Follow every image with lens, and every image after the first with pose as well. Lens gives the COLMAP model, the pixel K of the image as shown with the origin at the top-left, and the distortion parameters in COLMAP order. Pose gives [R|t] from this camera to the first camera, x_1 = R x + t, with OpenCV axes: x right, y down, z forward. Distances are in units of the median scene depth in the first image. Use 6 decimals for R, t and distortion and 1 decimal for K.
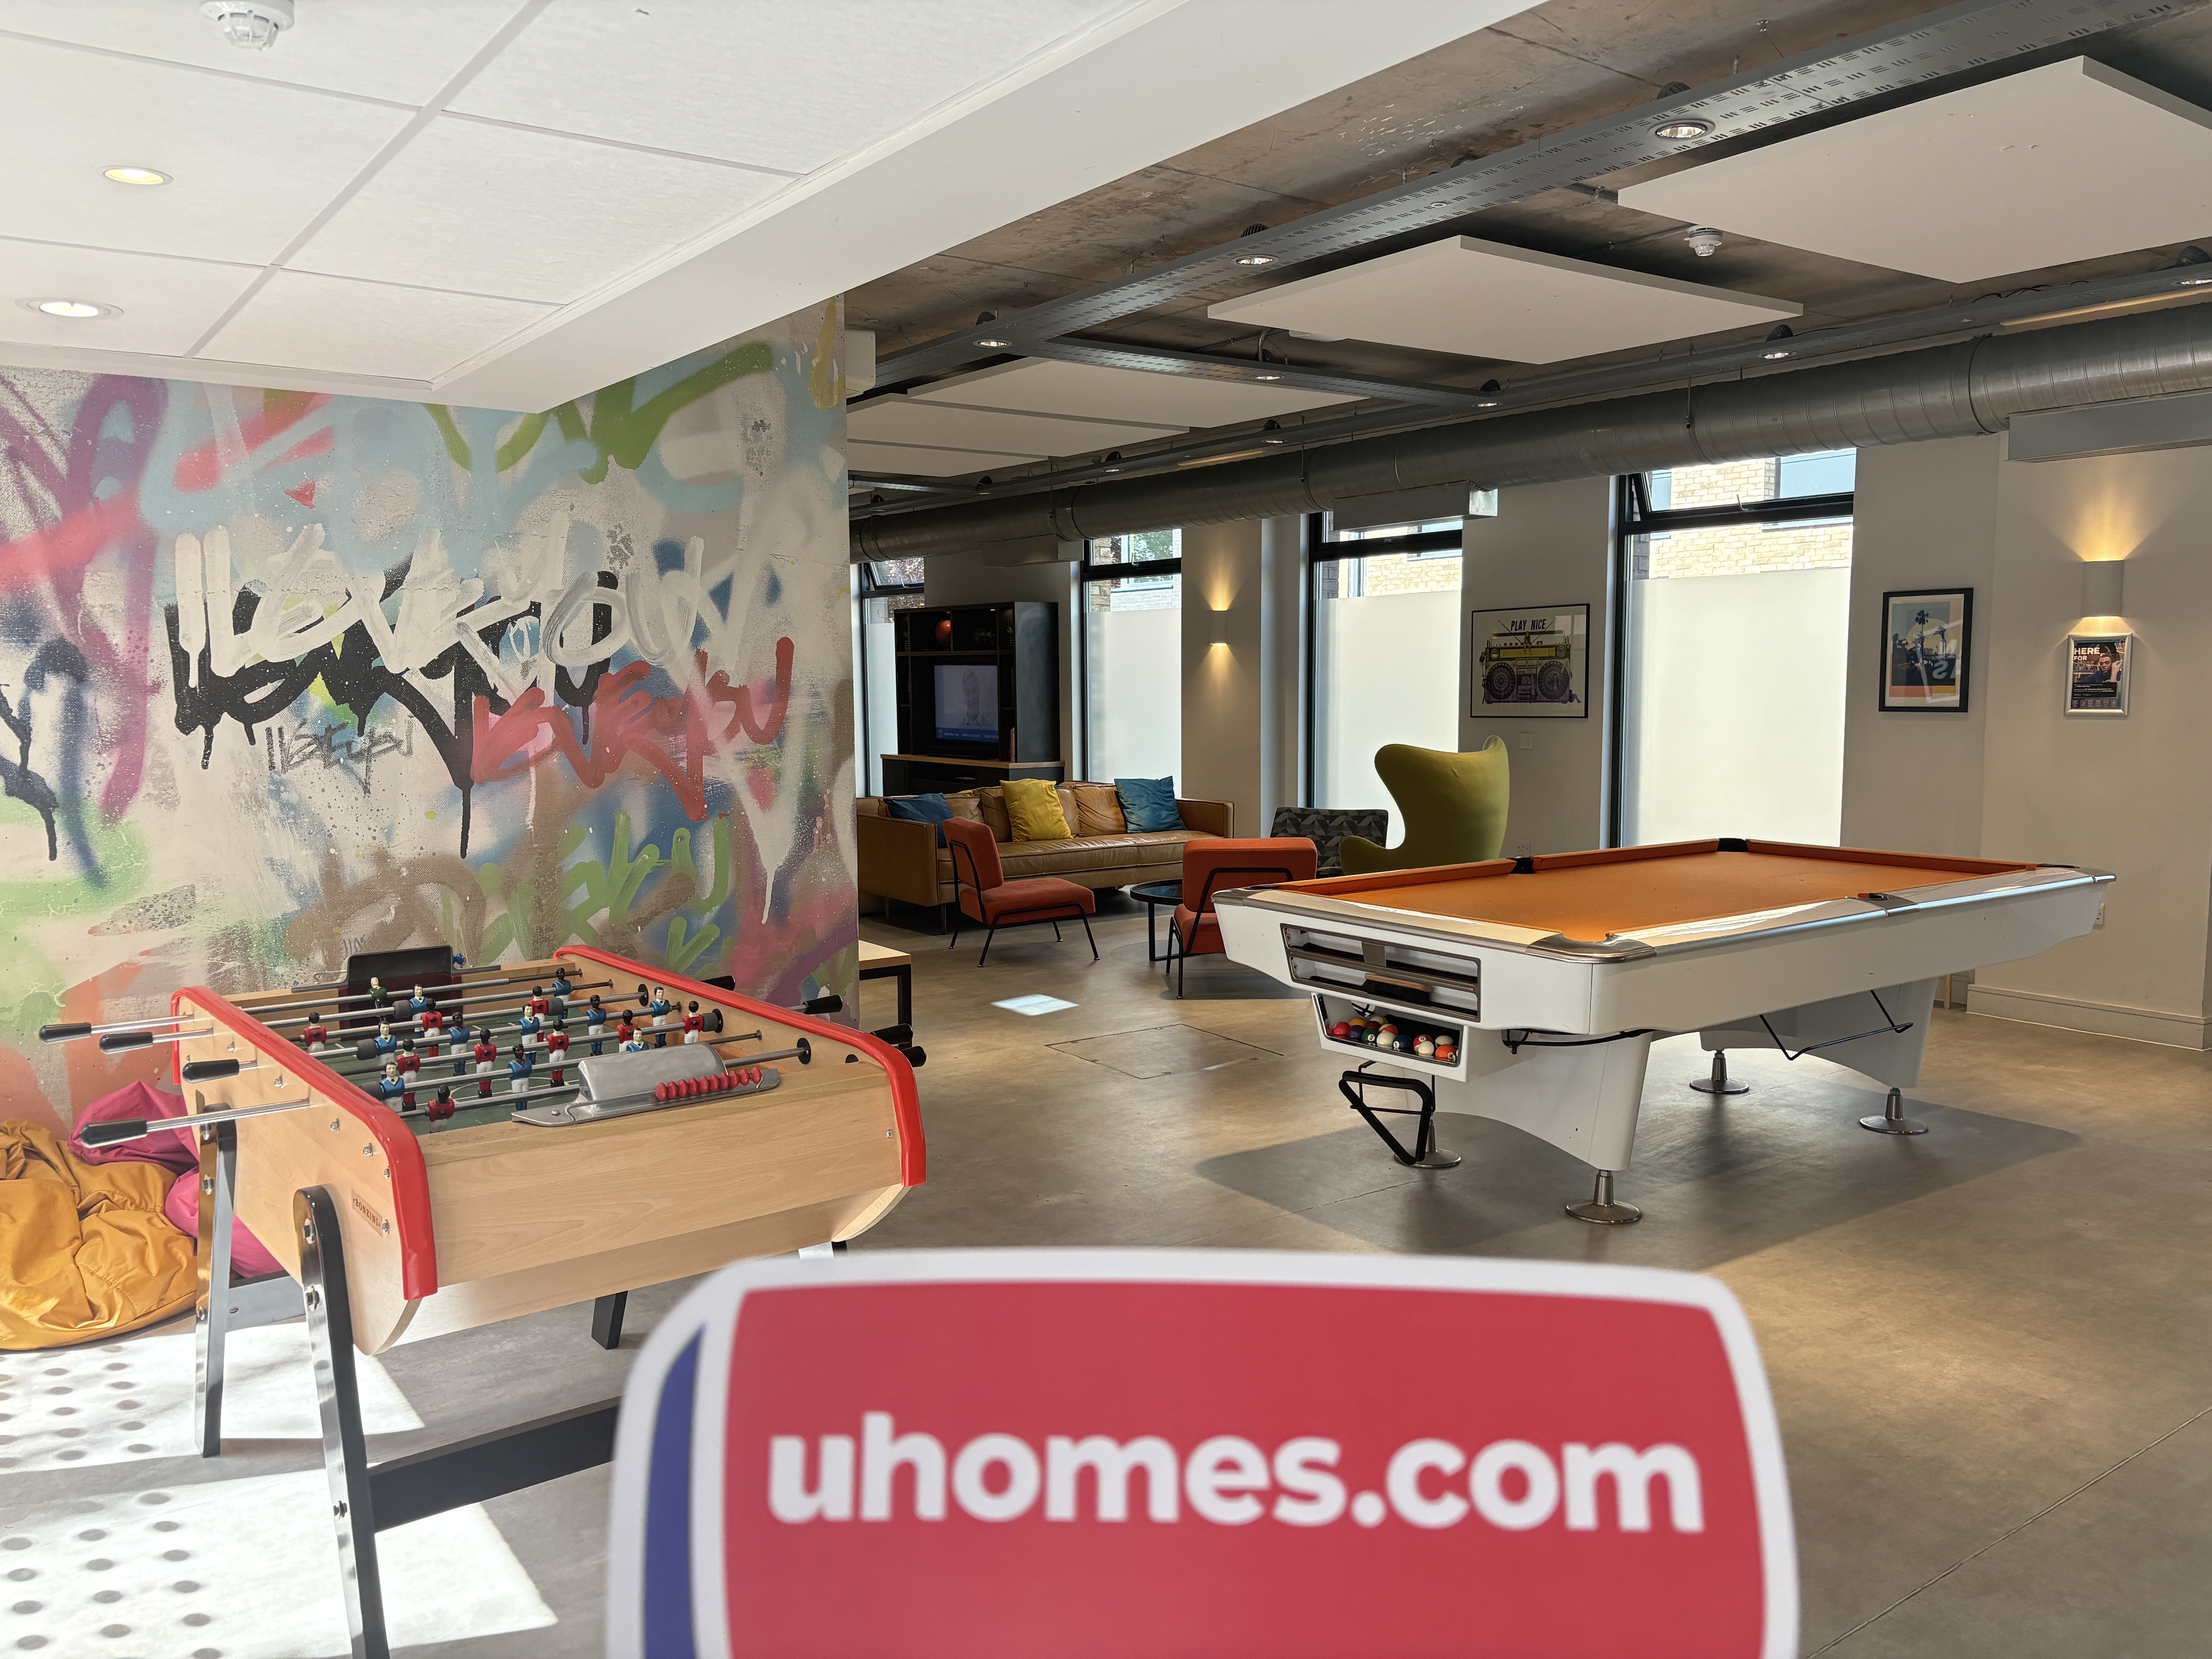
lens RADIAL K [[1704.0, 0, 1128.5], [0, 1704.0, 838.1], [0, 0, 1]] dist [0.031860, -0.013102]
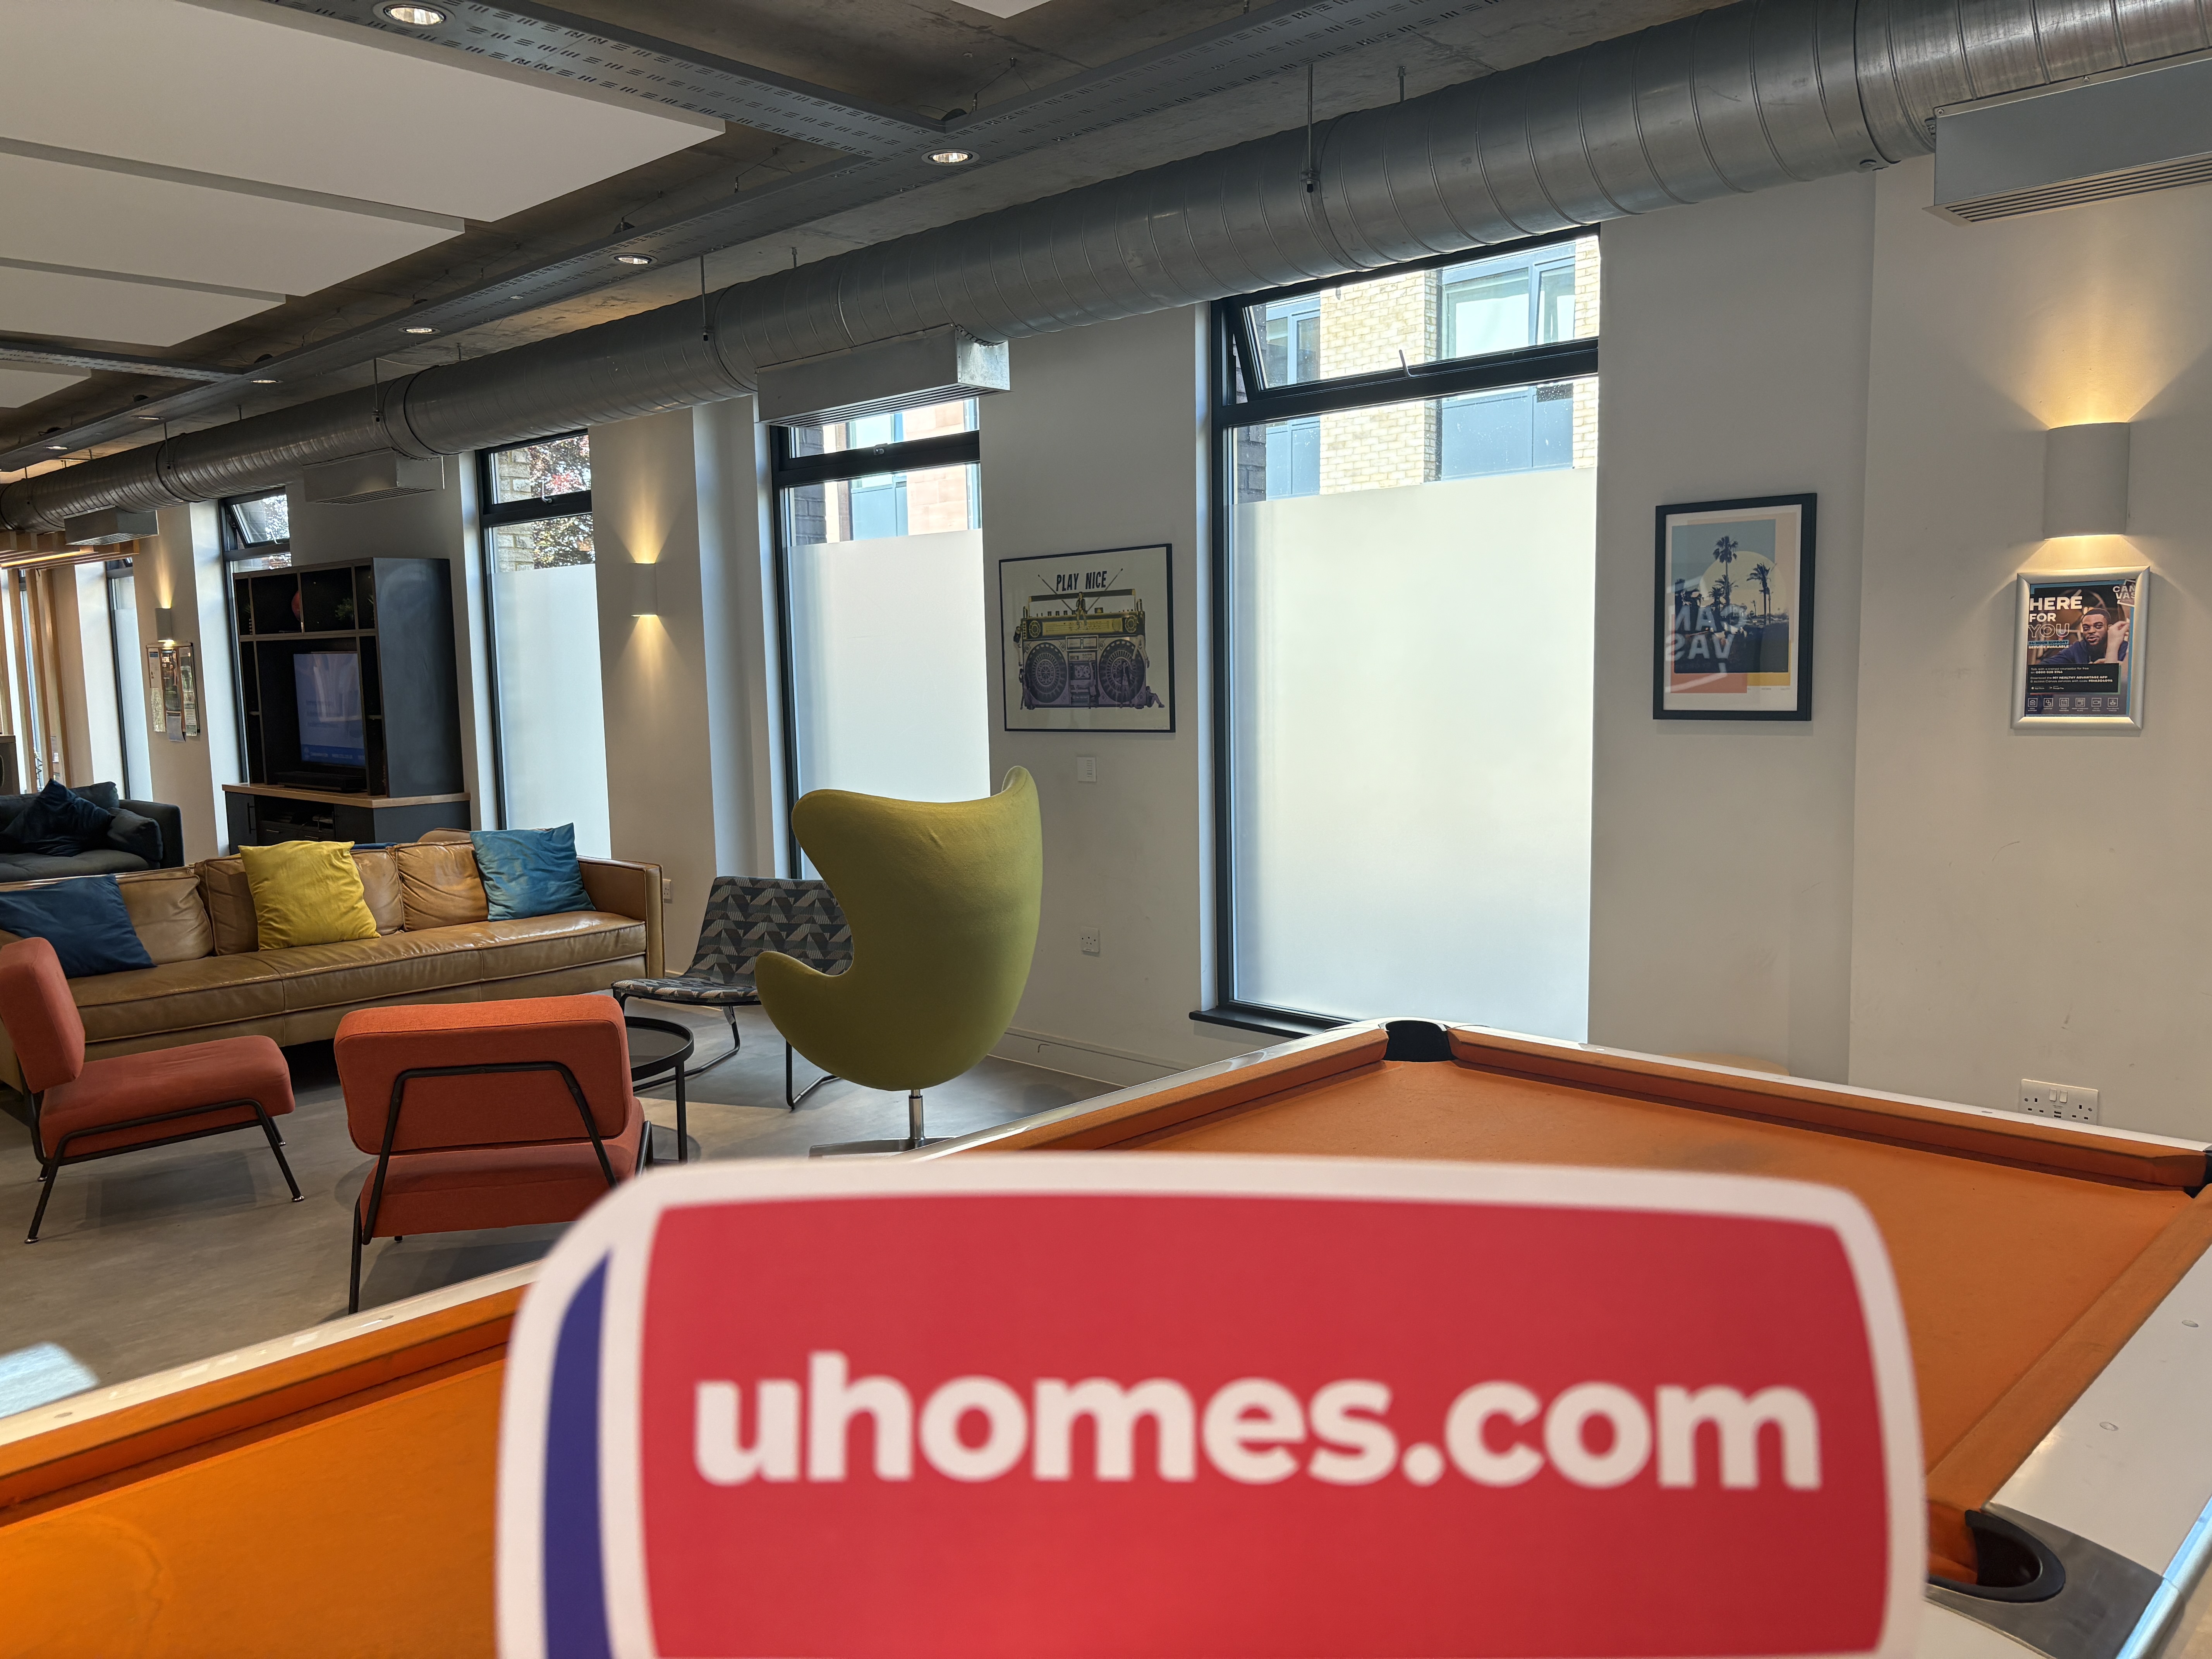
lens RADIAL K [[1704.0, 0, 1107.7], [0, 1704.0, 837.2], [0, 0, 1]] dist [0.031860, -0.013102]
pose [[0.984872, -0.031605, 0.170379, 0.139334], [0.030166, 0.999484, 0.011028, -0.039658], [-0.170639, -0.005721, 0.985317, 0.403300]]
